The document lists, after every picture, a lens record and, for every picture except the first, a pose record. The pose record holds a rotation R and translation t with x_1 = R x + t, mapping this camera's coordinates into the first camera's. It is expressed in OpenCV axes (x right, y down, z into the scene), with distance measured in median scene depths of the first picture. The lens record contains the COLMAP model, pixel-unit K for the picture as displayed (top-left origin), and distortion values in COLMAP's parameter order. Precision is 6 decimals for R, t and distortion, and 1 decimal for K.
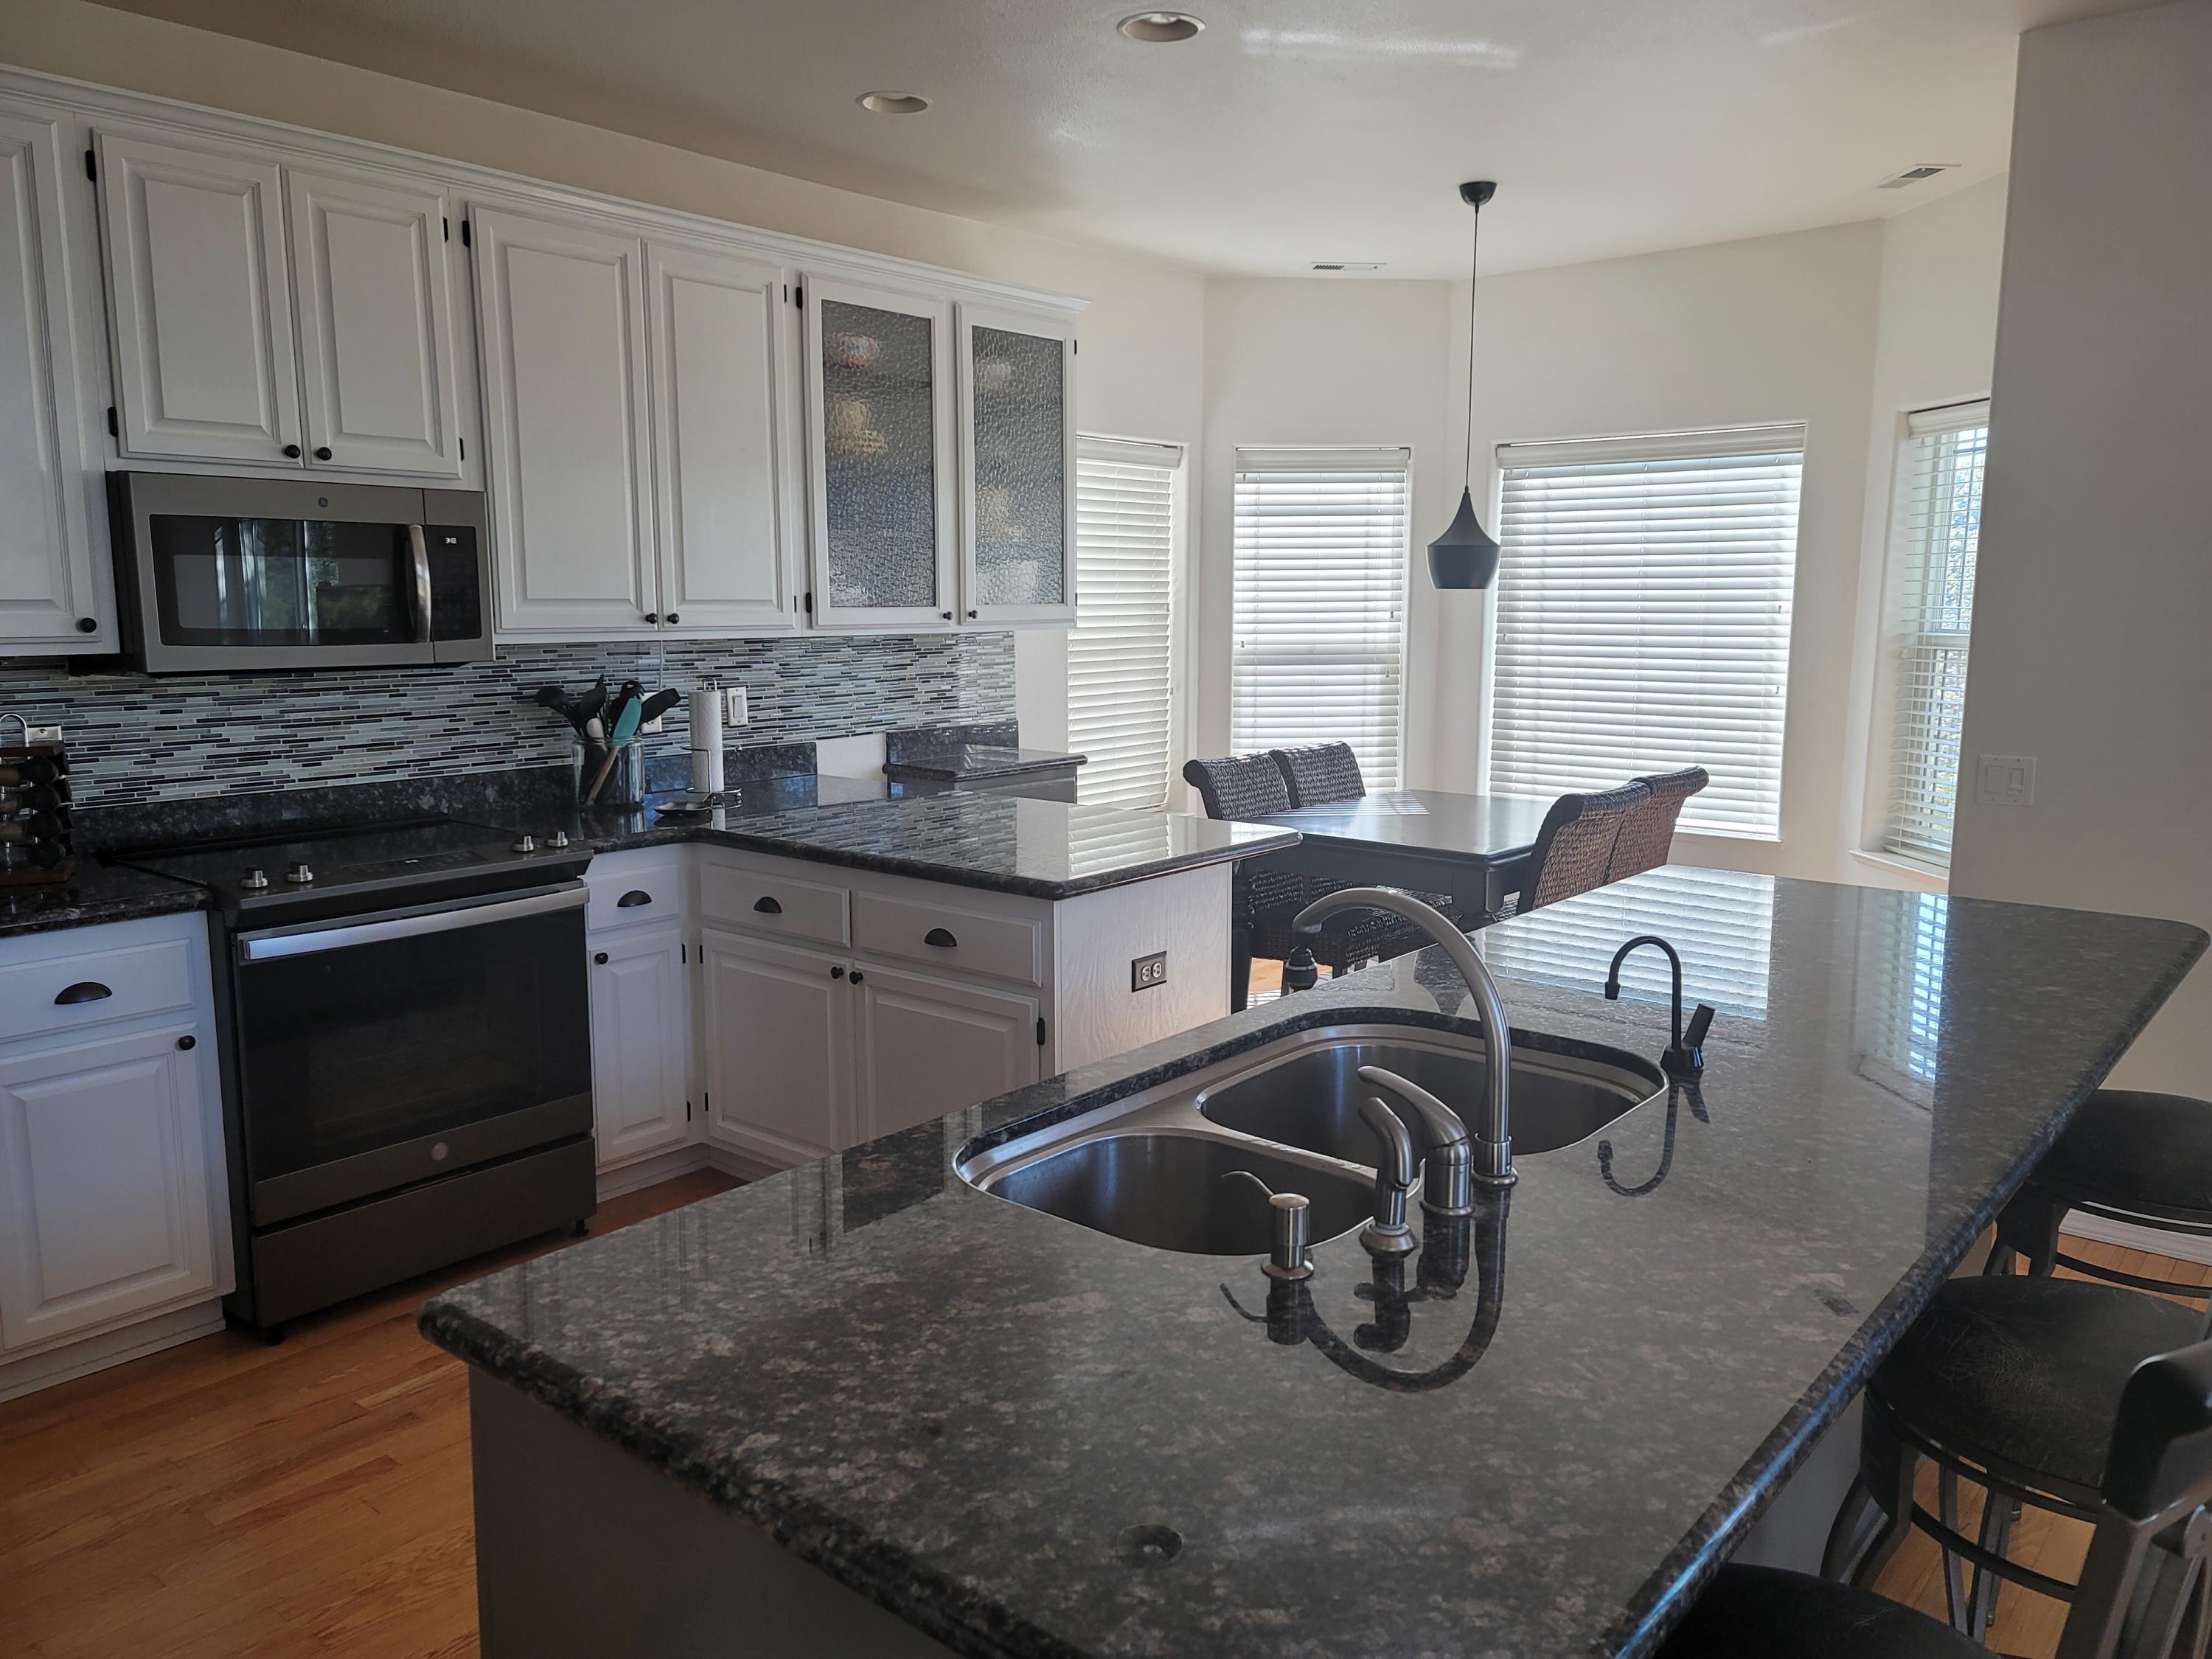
lens RADIAL K [[1598.9, 0, 1077.7], [0, 1598.9, 826.0], [0, 0, 1]] dist [0.075299, -0.058904]
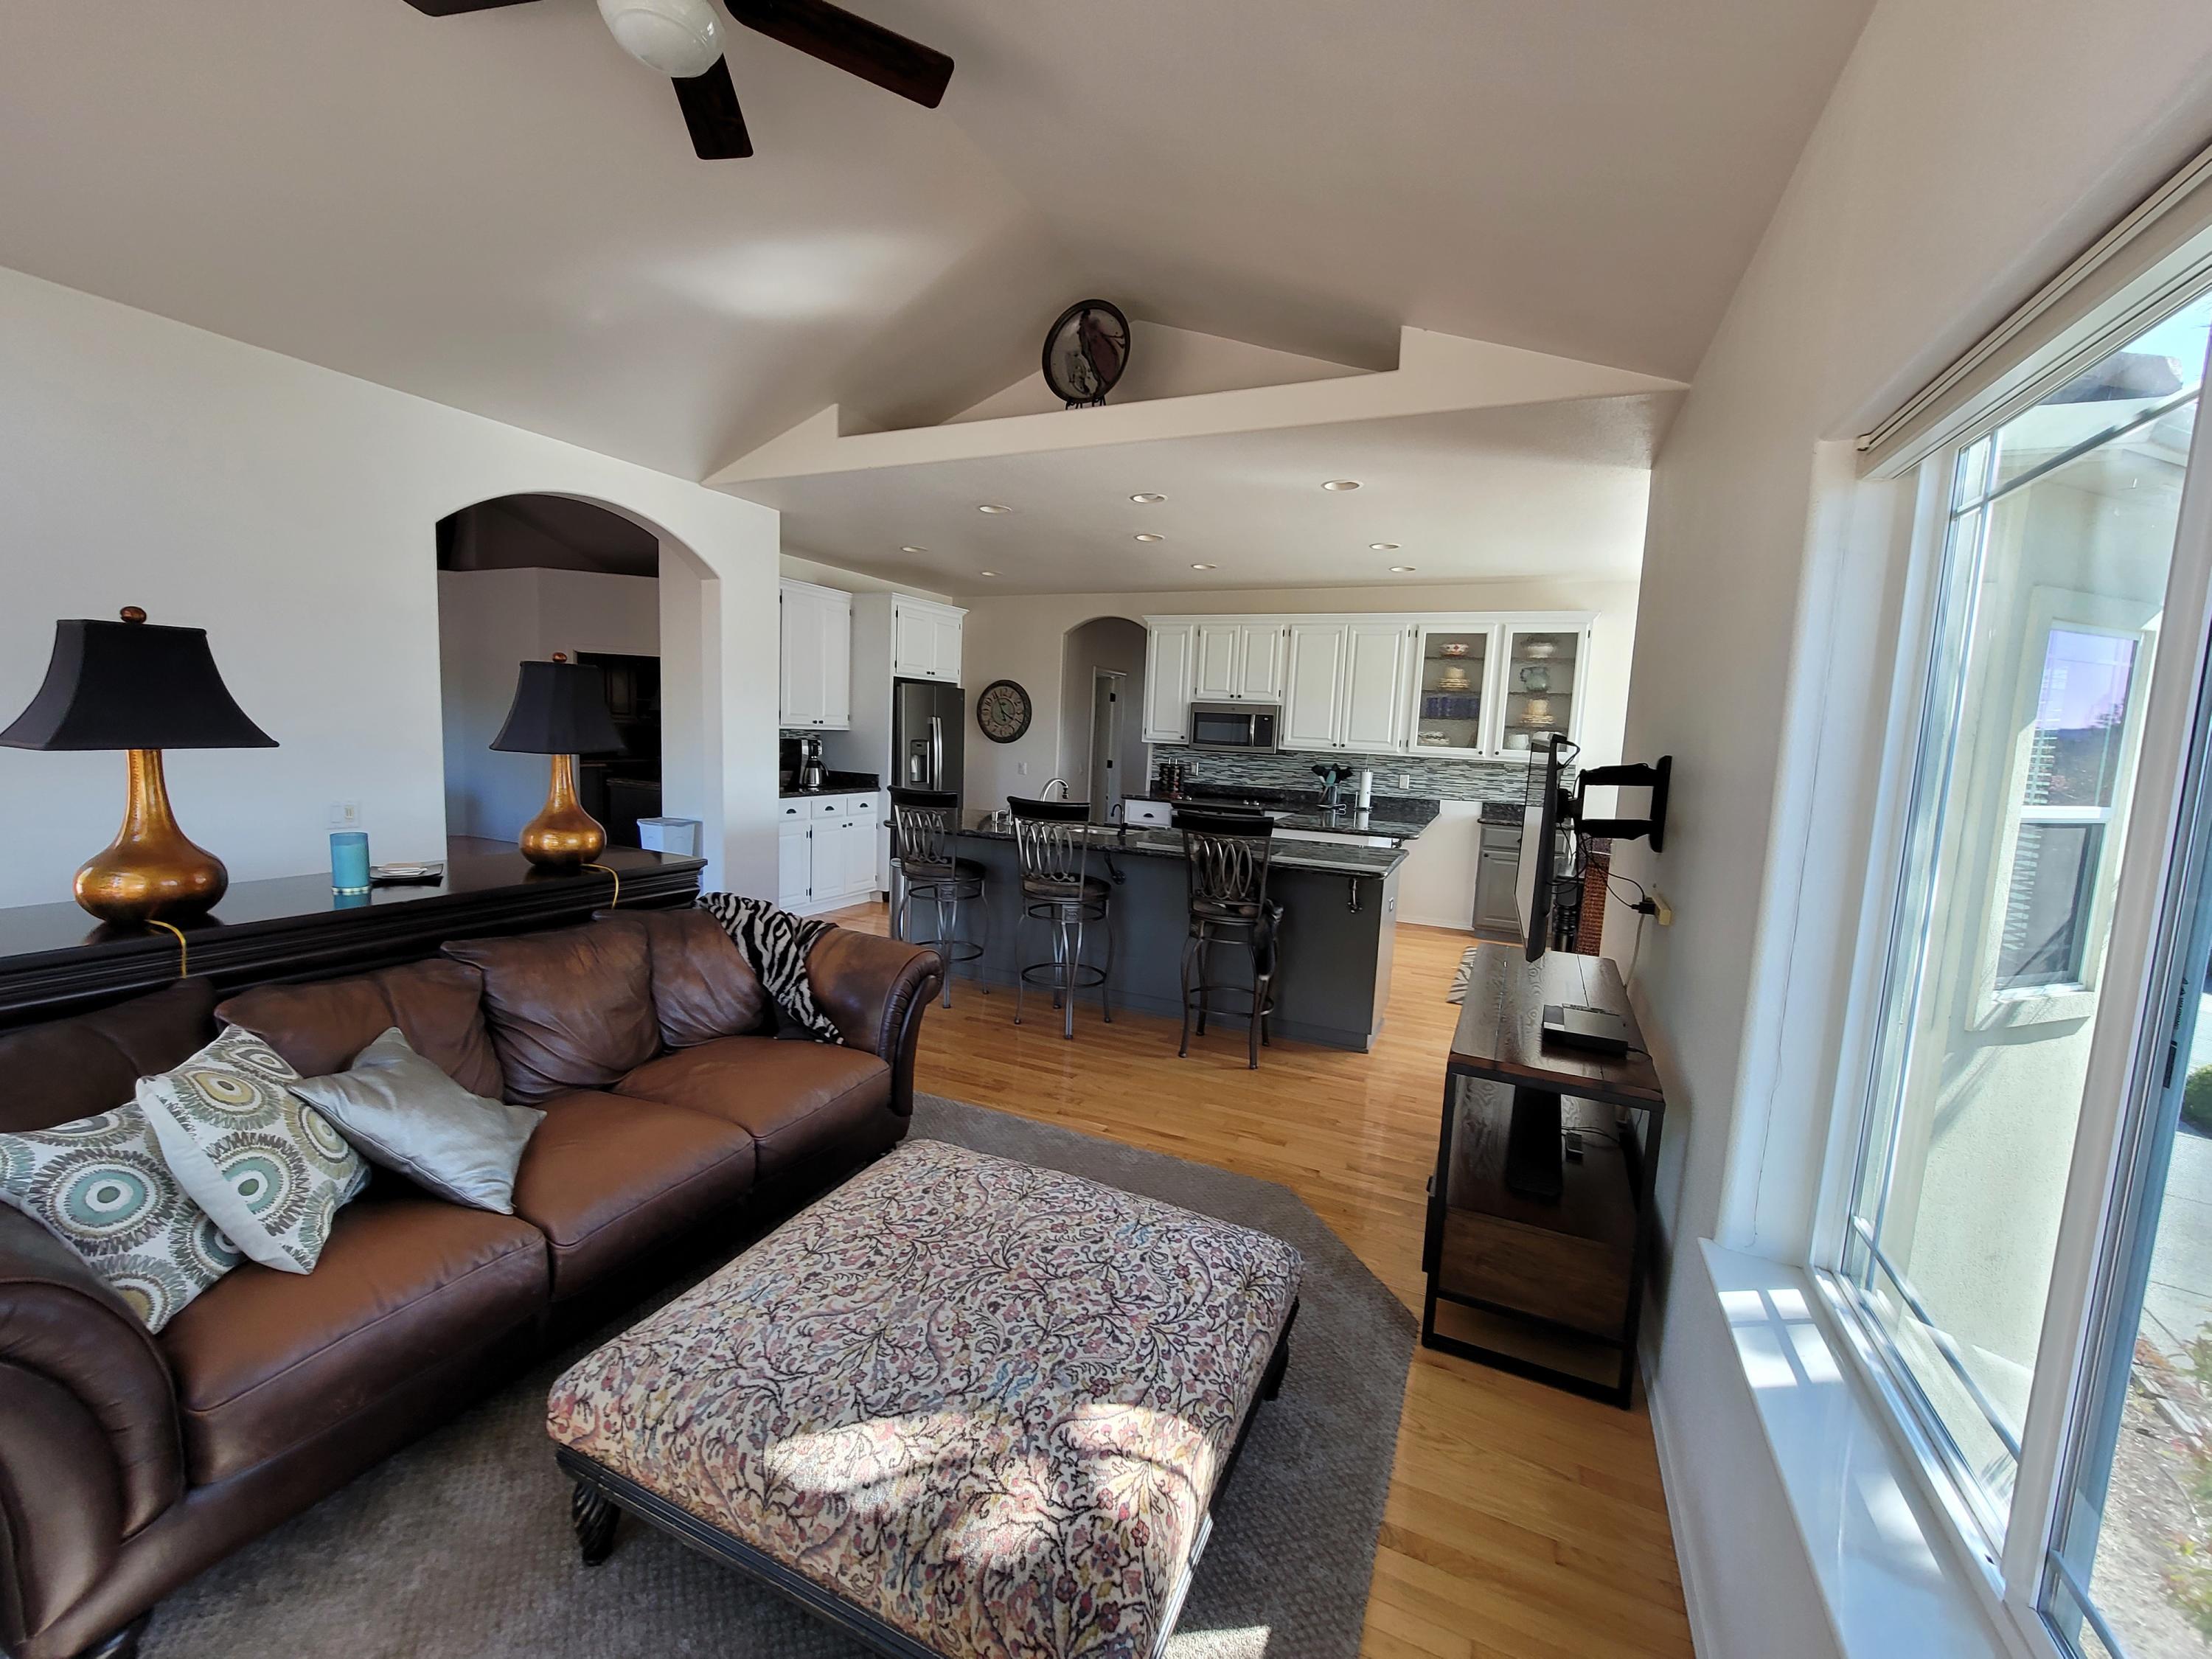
lens RADIAL K [[885.1, 0, 1106.0], [0, 885.1, 829.5], [0, 0, 1]] dist [-0.000330, -0.000003]
pose [[0.269378, 0.129265, -0.954320, 1.272245], [-0.184744, 0.979482, 0.080525, -0.027039], [0.945148, 0.154614, 0.287732, 0.129685]]
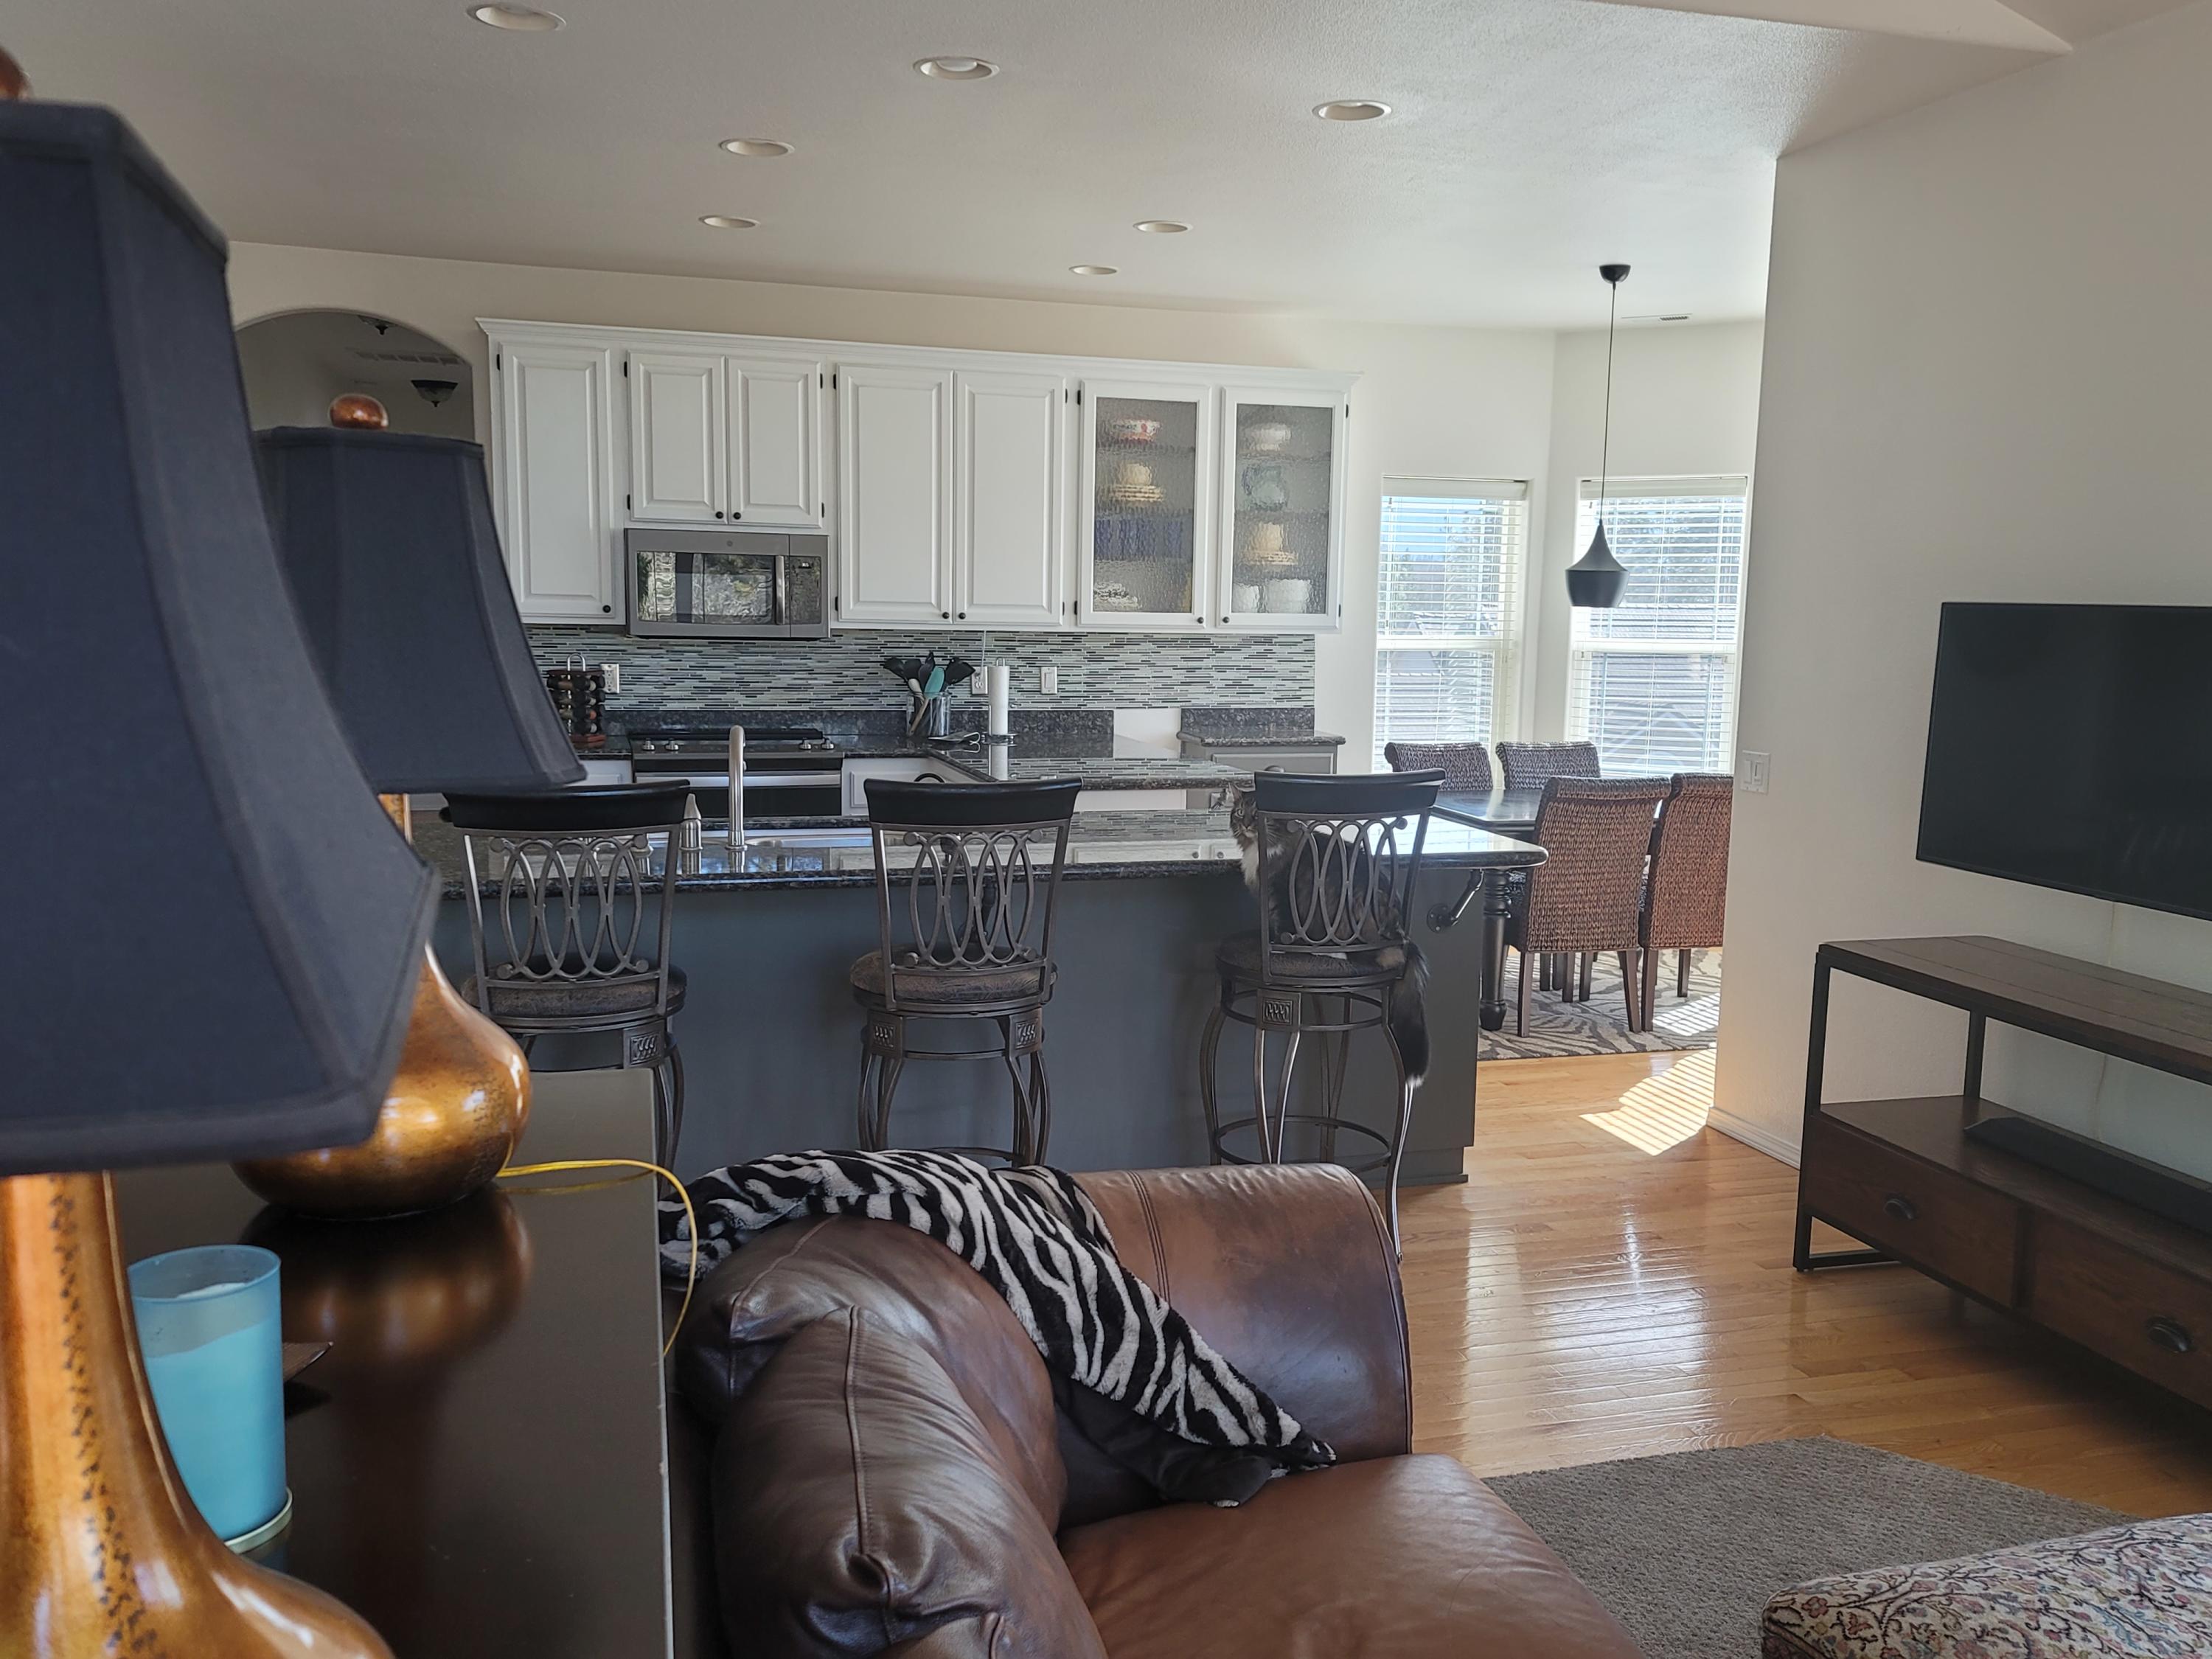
lens RADIAL K [[1756.0, 0, 1106.0], [0, 1756.0, 829.5], [0, 0, 1]] dist [0.083343, 0.000384]
pose [[0.837001, 0.087907, -0.540094, 0.802655], [-0.098850, 0.995064, 0.008768, 0.045362], [0.538199, 0.046050, 0.841559, -0.326815]]
